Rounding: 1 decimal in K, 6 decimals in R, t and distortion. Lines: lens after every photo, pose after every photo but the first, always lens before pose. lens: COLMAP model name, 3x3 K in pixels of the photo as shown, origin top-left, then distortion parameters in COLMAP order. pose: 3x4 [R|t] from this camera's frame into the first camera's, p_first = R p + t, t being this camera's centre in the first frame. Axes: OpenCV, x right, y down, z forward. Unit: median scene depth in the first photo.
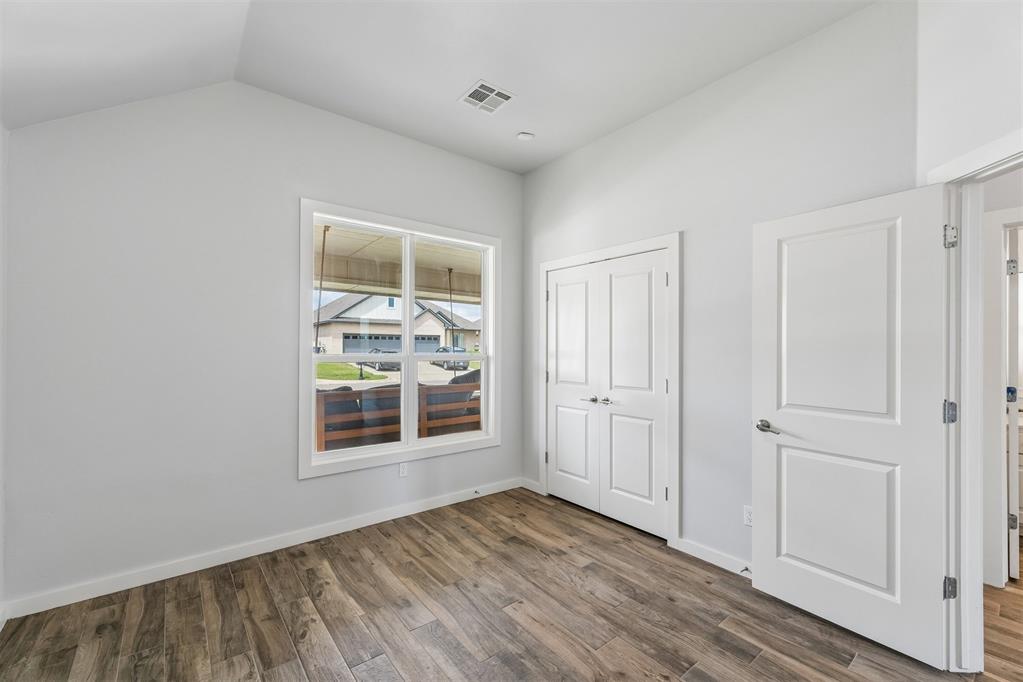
lens RADIAL K [[434.1, 0, 496.2], [0, 434.1, 346.4], [0, 0, 1]] dist [0.001873, -0.000067]
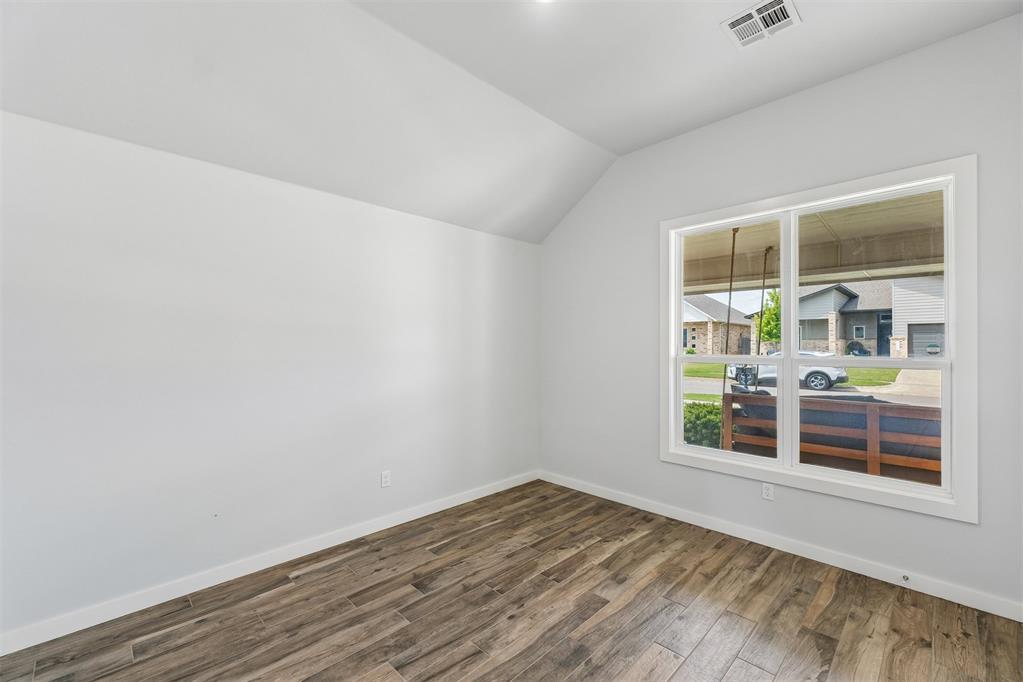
lens RADIAL K [[410.8, 0, 509.5], [0, 410.8, 362.5], [0, 0, 1]] dist [0.001443, 0.000064]
pose [[0.122165, 0.028958, -0.992087, 0.625444], [-0.001948, 0.999579, 0.028937, 0.010691], [0.992508, -0.001603, 0.122170, 0.485202]]
